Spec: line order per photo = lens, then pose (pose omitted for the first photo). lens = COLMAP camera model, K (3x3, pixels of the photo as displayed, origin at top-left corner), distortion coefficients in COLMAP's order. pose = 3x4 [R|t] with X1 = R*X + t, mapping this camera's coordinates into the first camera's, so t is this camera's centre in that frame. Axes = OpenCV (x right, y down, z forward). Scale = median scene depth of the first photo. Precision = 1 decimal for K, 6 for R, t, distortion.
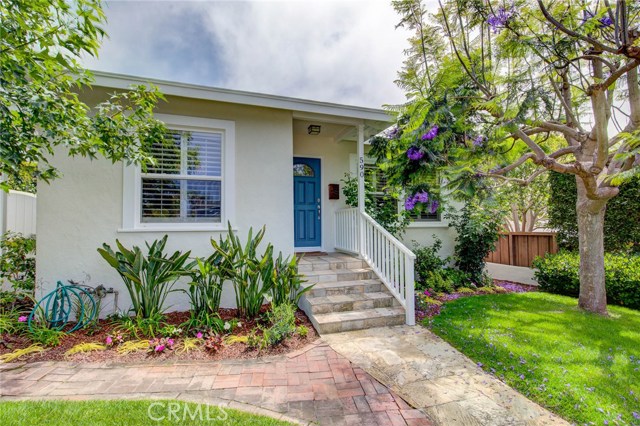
lens RADIAL K [[291.8, 0, 321.9], [0, 291.8, 215.9], [0, 0, 1]] dist [-0.009702, 0.000303]
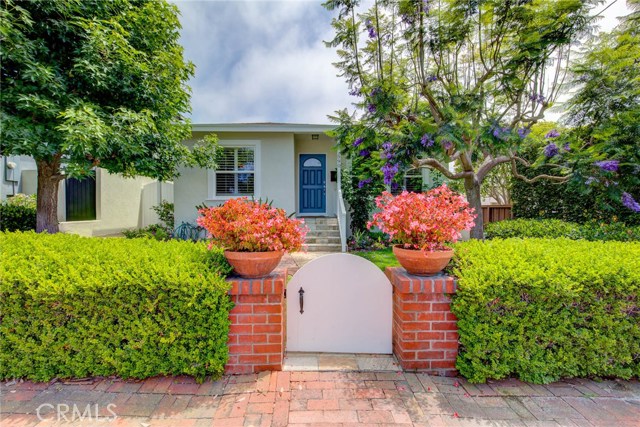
lens RADIAL K [[291.8, 0, 318.3], [0, 291.8, 210.9], [0, 0, 1]] dist [-0.009702, 0.000303]
pose [[0.952201, 0.006831, -0.305397, 0.624931], [0.007672, 0.998900, 0.046262, 0.036057], [0.305377, -0.046394, 0.951101, -0.658941]]
